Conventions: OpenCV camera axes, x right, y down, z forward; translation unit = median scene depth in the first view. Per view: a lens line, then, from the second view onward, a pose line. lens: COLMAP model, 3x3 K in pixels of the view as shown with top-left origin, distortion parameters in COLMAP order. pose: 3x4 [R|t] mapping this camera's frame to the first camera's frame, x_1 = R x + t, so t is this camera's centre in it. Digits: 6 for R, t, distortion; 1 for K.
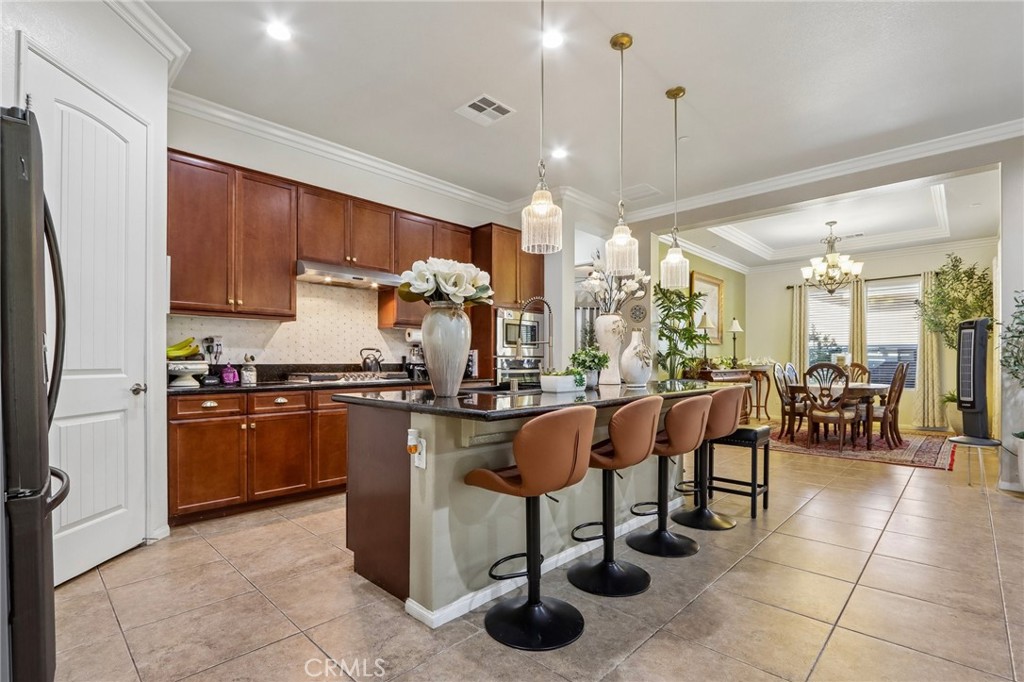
lens RADIAL K [[475.3, 0, 499.3], [0, 475.3, 364.3], [0, 0, 1]] dist [-0.010412, 0.001255]
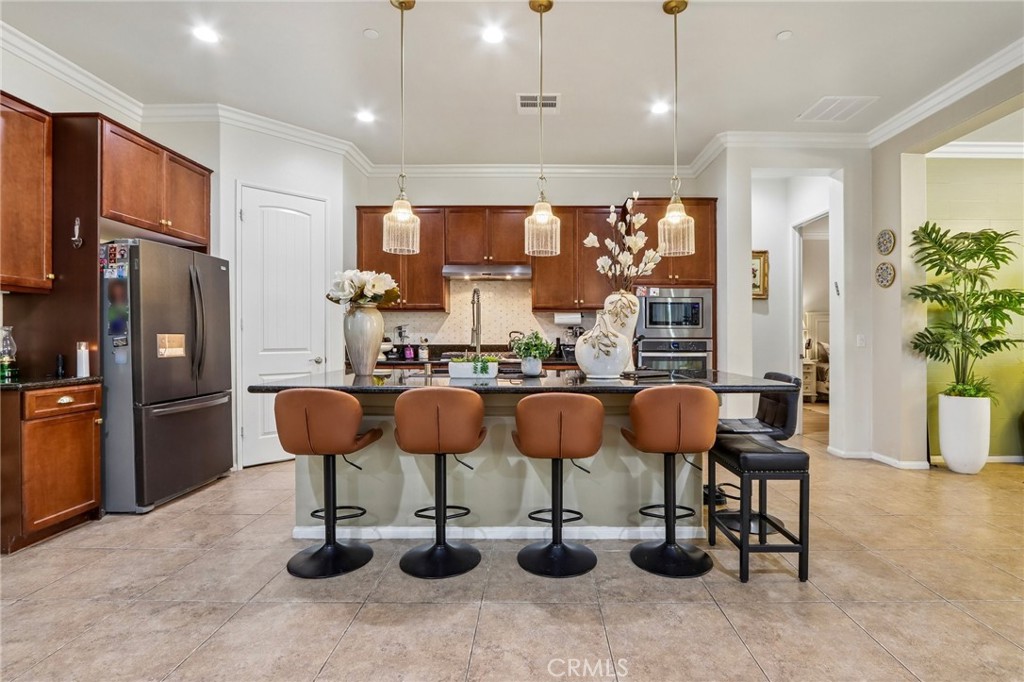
lens RADIAL K [[475.3, 0, 538.2], [0, 475.3, 336.5], [0, 0, 1]] dist [-0.010412, 0.001255]
pose [[0.707661, -0.000081, -0.706552, 0.698544], [-0.004015, 0.999983, -0.004136, -0.020250], [0.706541, 0.005764, 0.707649, 0.262725]]
